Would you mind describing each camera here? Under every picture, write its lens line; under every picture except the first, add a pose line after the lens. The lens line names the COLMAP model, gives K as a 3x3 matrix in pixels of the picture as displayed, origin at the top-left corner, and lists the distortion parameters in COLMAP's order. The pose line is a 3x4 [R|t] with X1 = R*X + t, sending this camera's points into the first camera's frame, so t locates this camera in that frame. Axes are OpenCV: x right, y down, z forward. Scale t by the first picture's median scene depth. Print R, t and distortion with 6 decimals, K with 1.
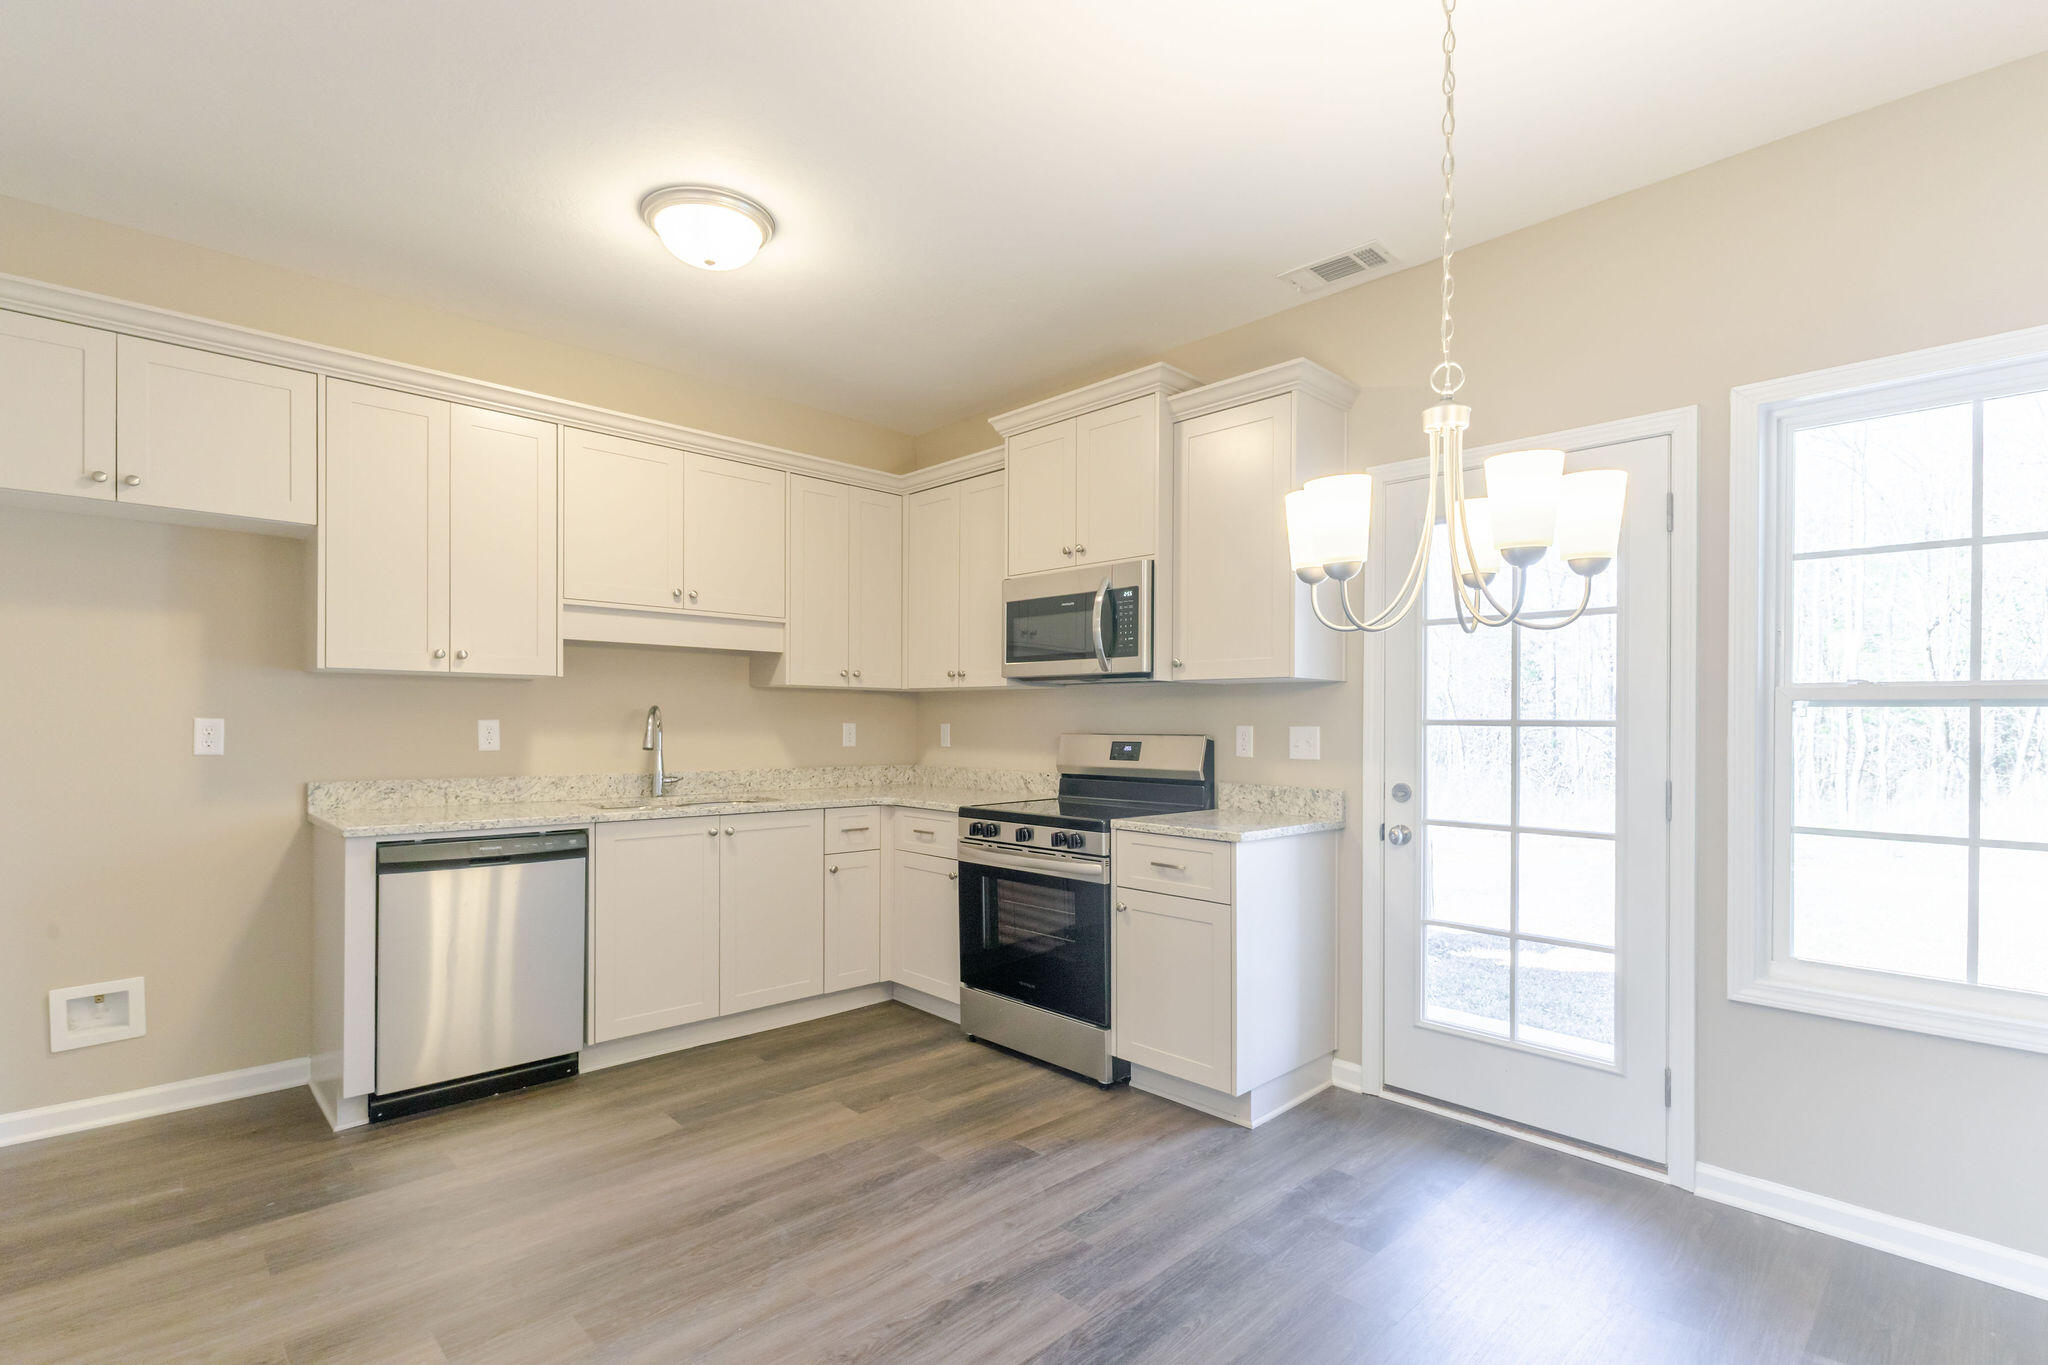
lens RADIAL K [[938.1, 0, 1031.1], [0, 938.1, 732.6], [0, 0, 1]] dist [0.005056, -0.003451]
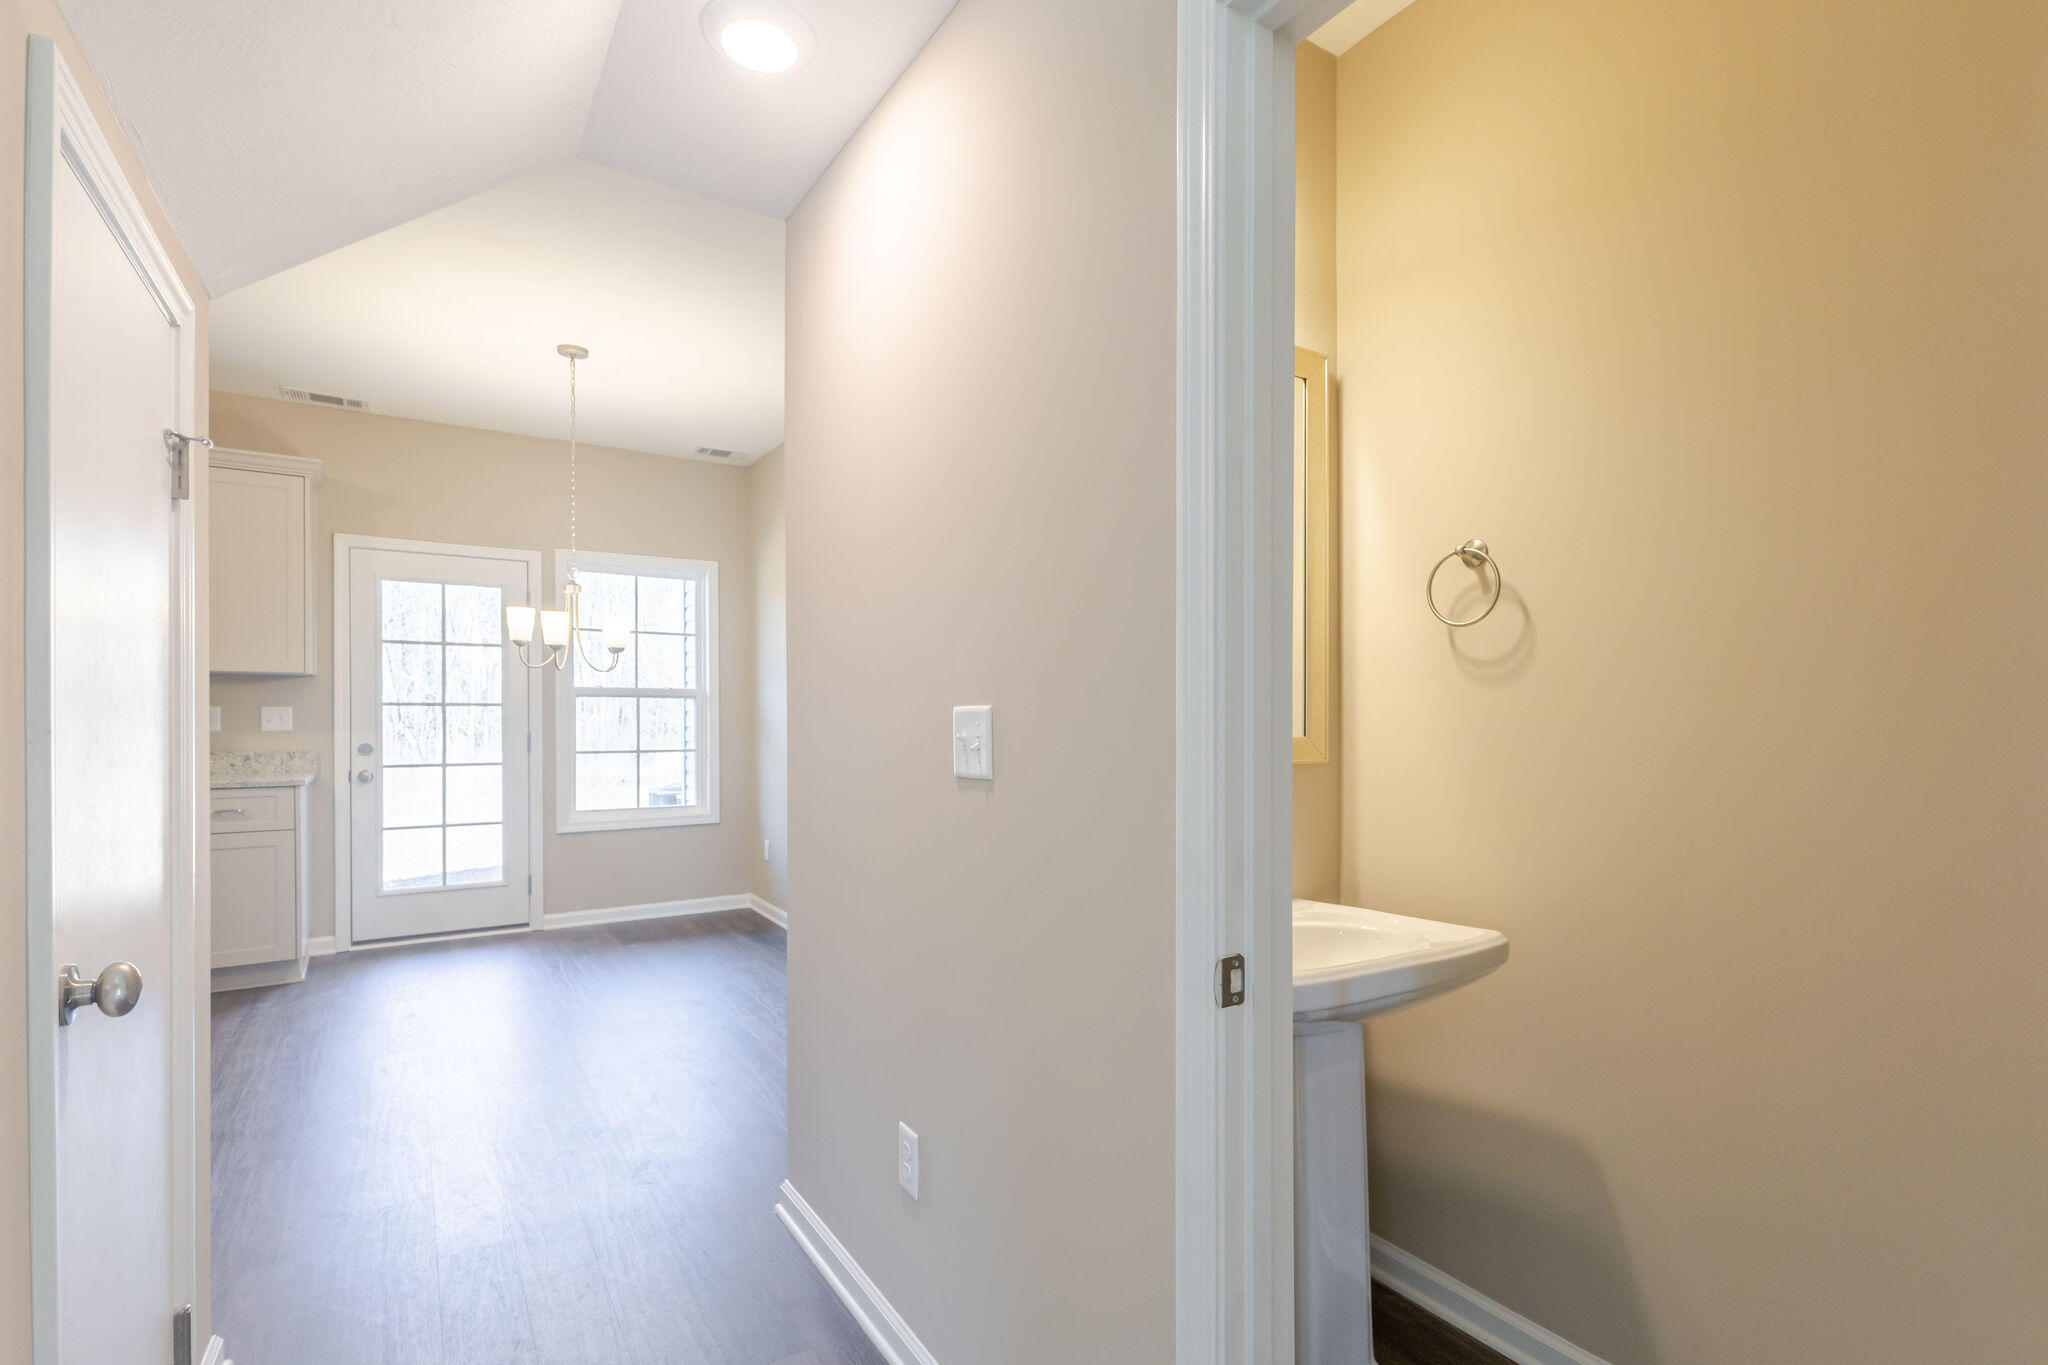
lens RADIAL K [[938.1, 0, 994.7], [0, 938.1, 714.4], [0, 0, 1]] dist [0.005056, -0.003451]
pose [[0.213259, -0.012224, 0.976919, -0.888465], [0.009191, 0.999903, 0.010505, -0.000331], [-0.976952, 0.006739, 0.213351, -0.342153]]
